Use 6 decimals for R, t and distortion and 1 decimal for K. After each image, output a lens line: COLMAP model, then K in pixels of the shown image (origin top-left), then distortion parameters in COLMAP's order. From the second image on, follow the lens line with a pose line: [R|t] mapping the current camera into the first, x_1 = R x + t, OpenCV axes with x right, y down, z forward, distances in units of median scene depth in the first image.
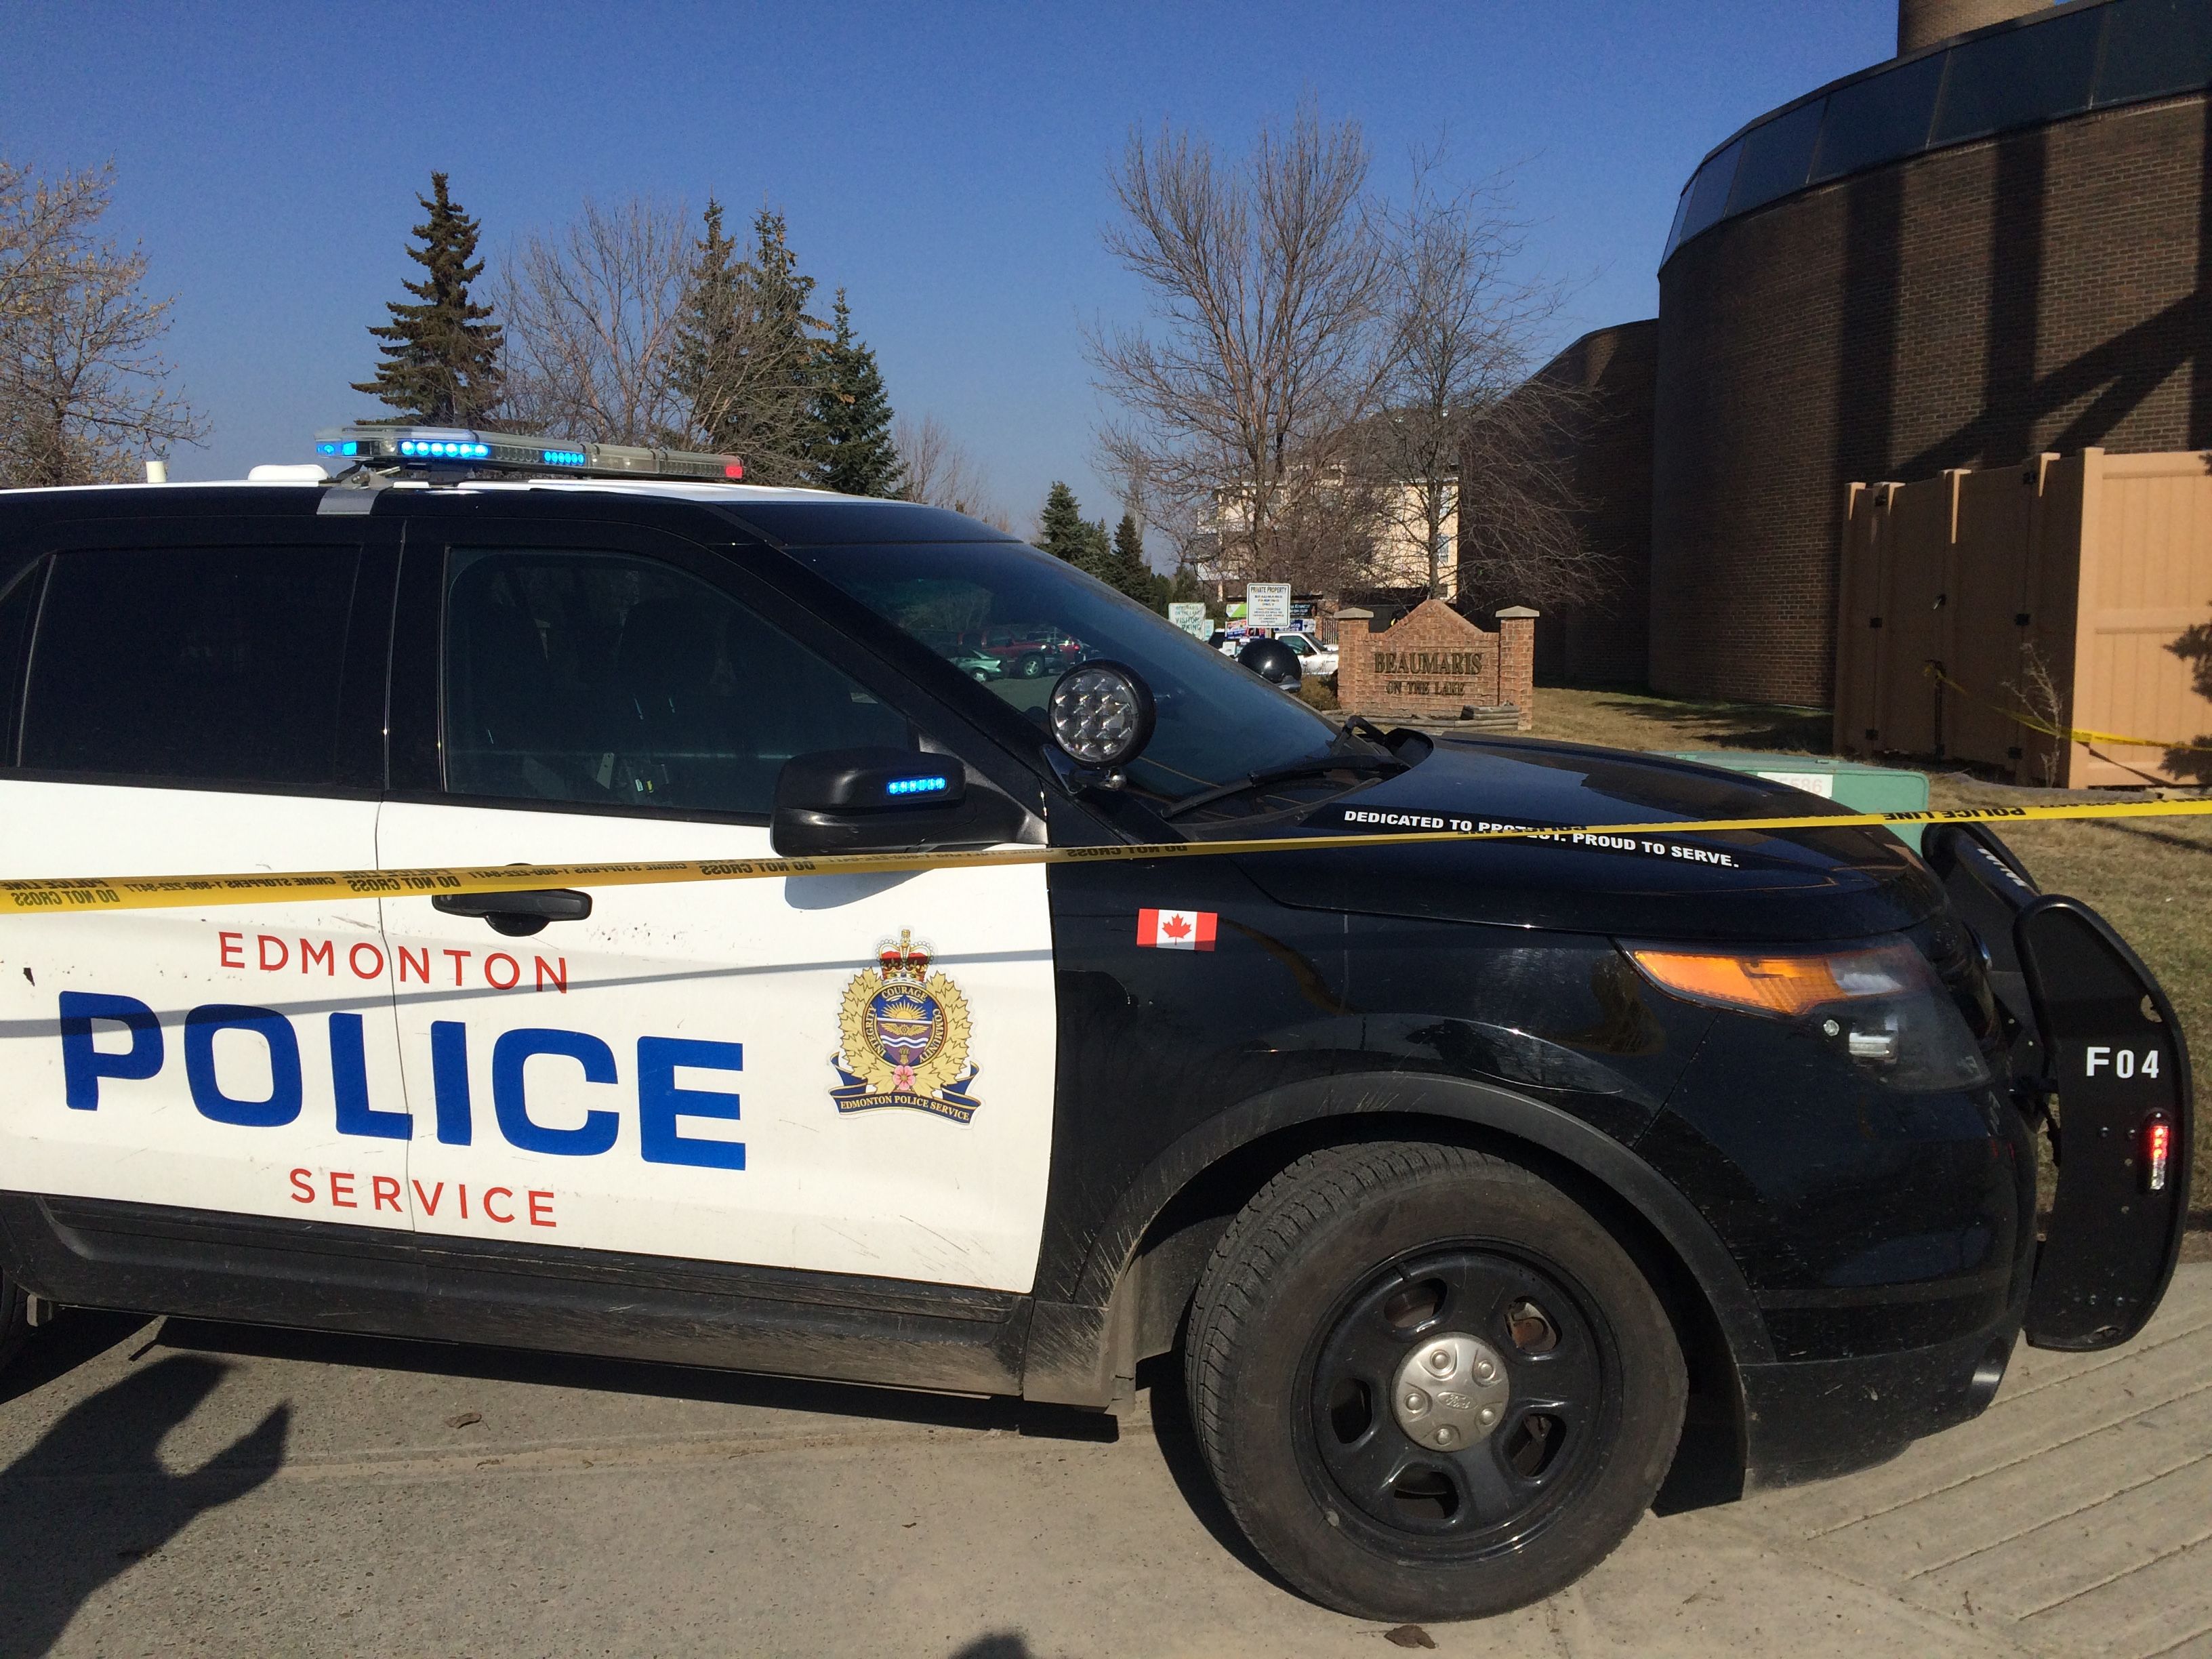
lens RADIAL K [[1861.2, 0, 1102.8], [0, 1861.2, 832.5], [0, 0, 1]] dist [0.087402, -0.100390]
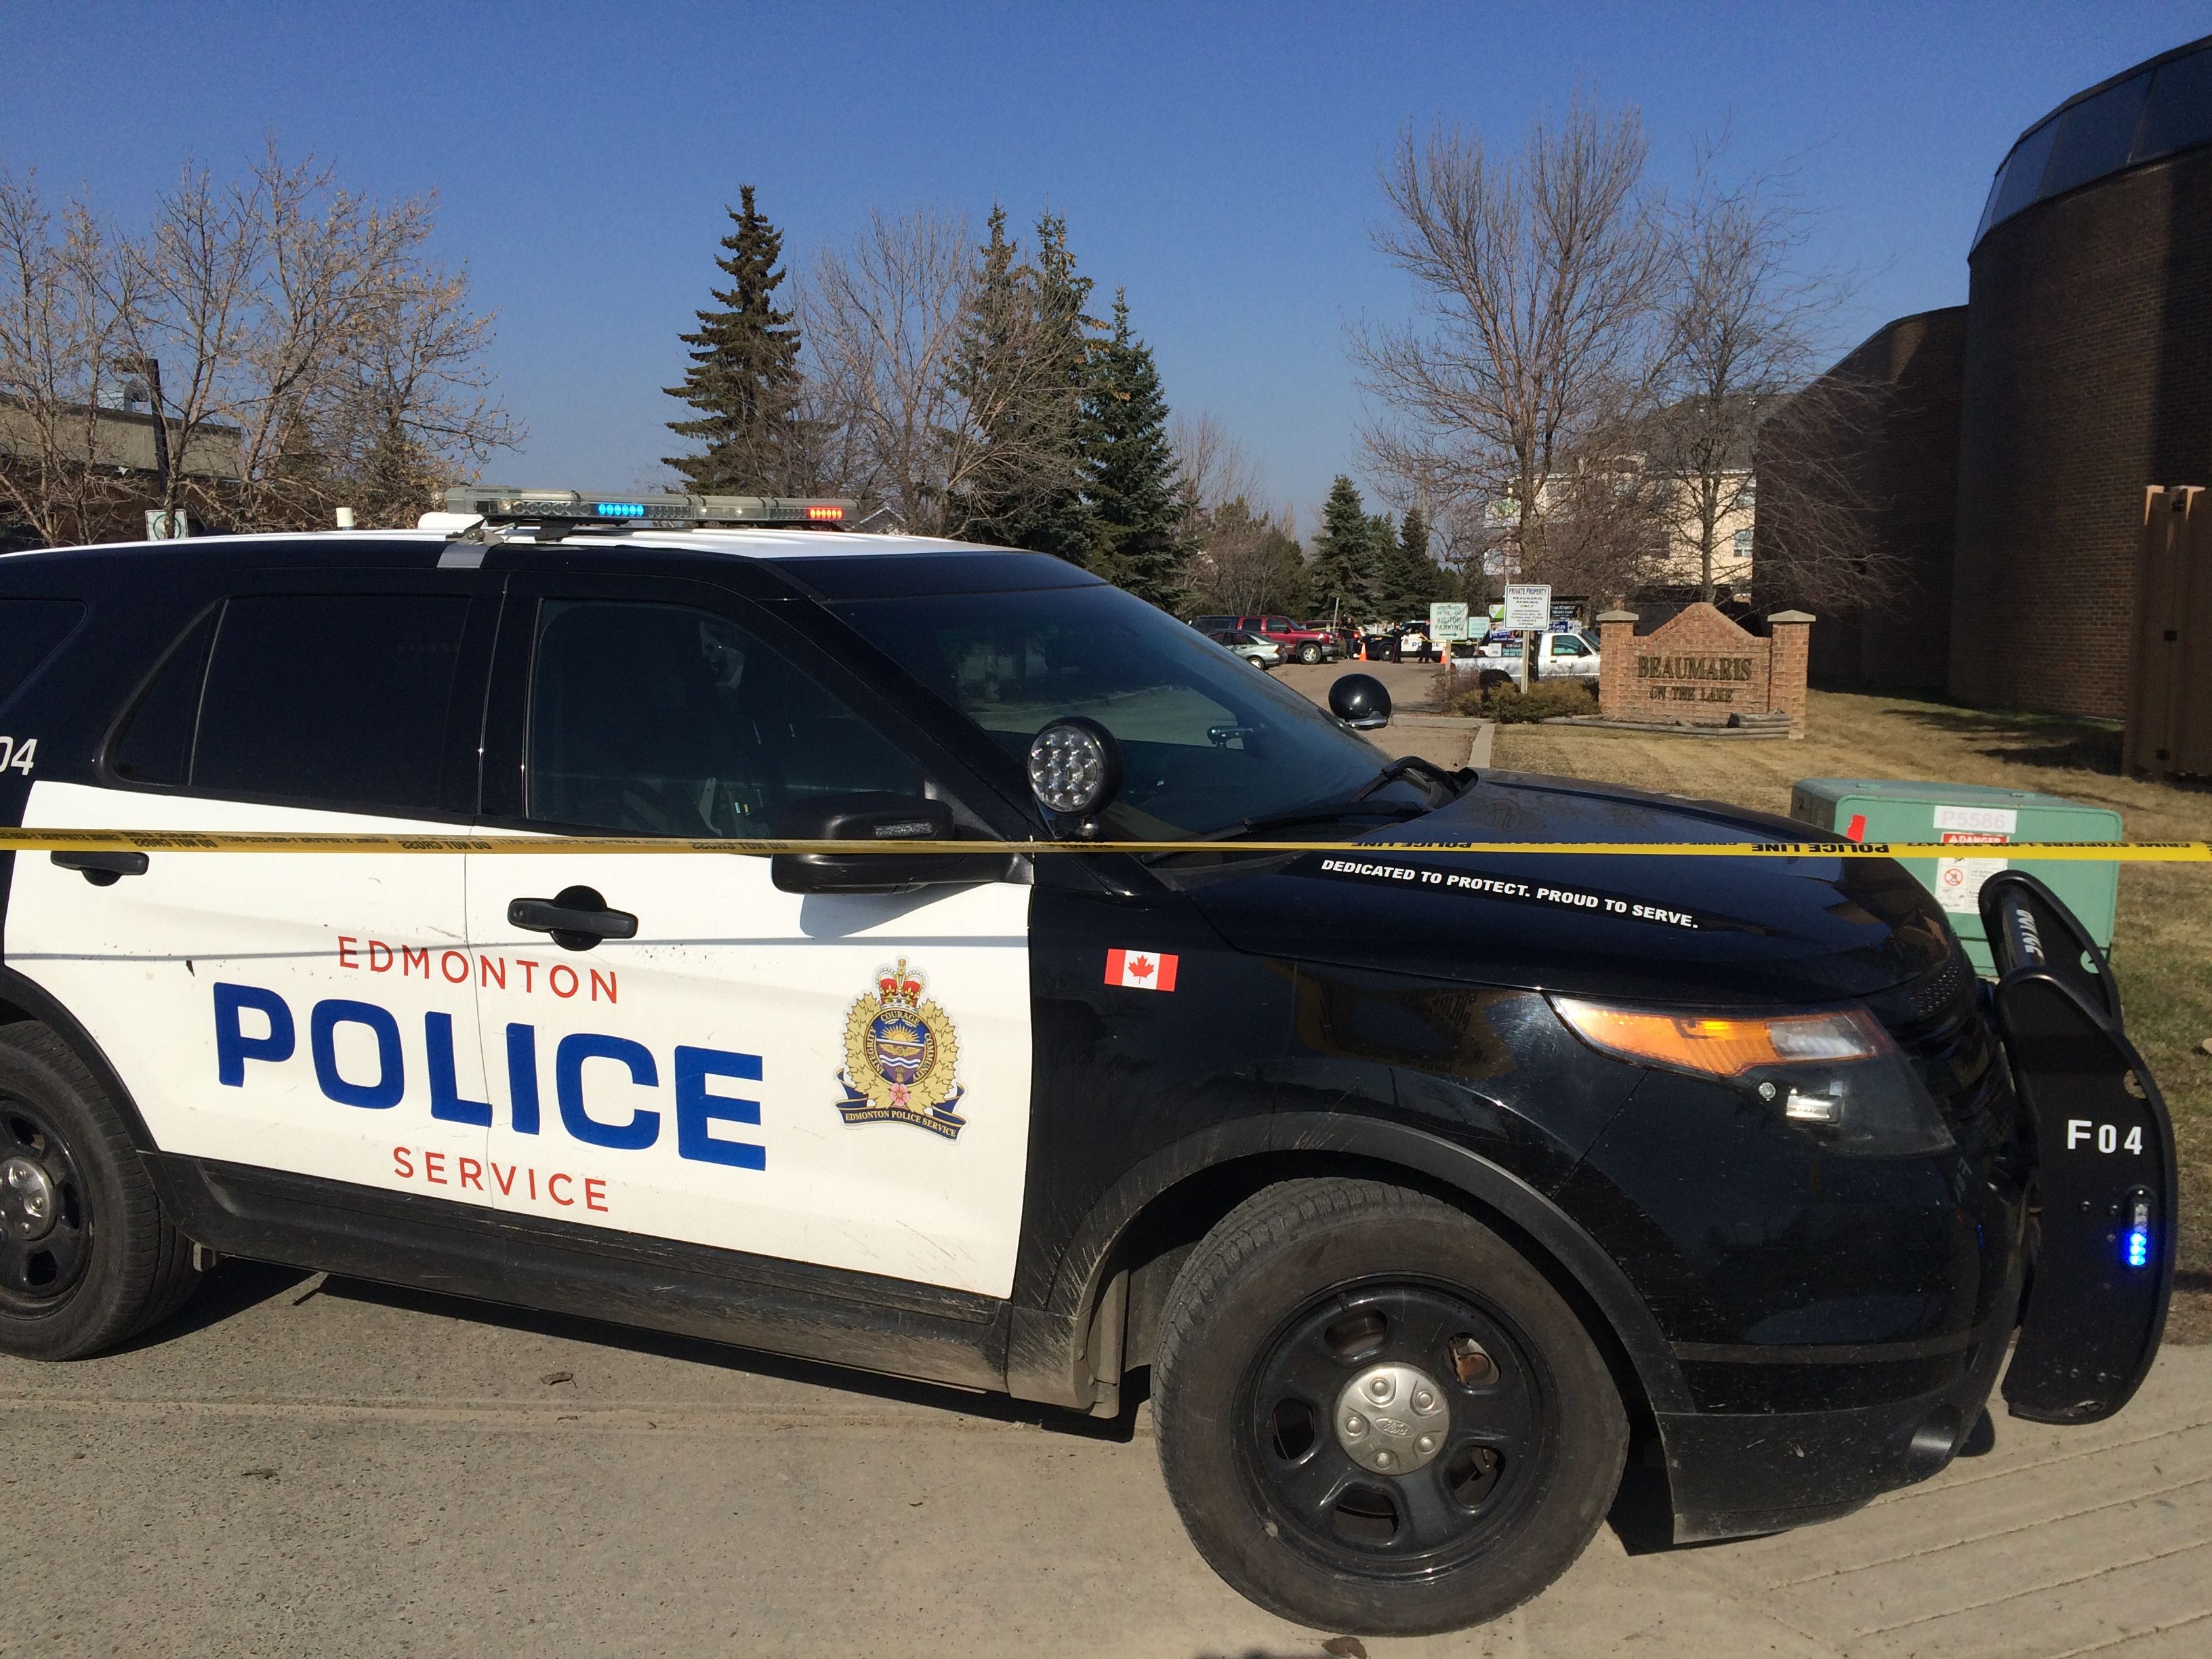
lens RADIAL K [[1861.2, 0, 1106.5], [0, 1861.2, 837.5], [0, 0, 1]] dist [0.087402, -0.100390]
pose [[0.988563, 0.027071, -0.148356, 0.157669], [-0.026043, 0.999622, 0.008865, -0.029083], [0.148540, -0.004900, 0.988894, -0.054826]]
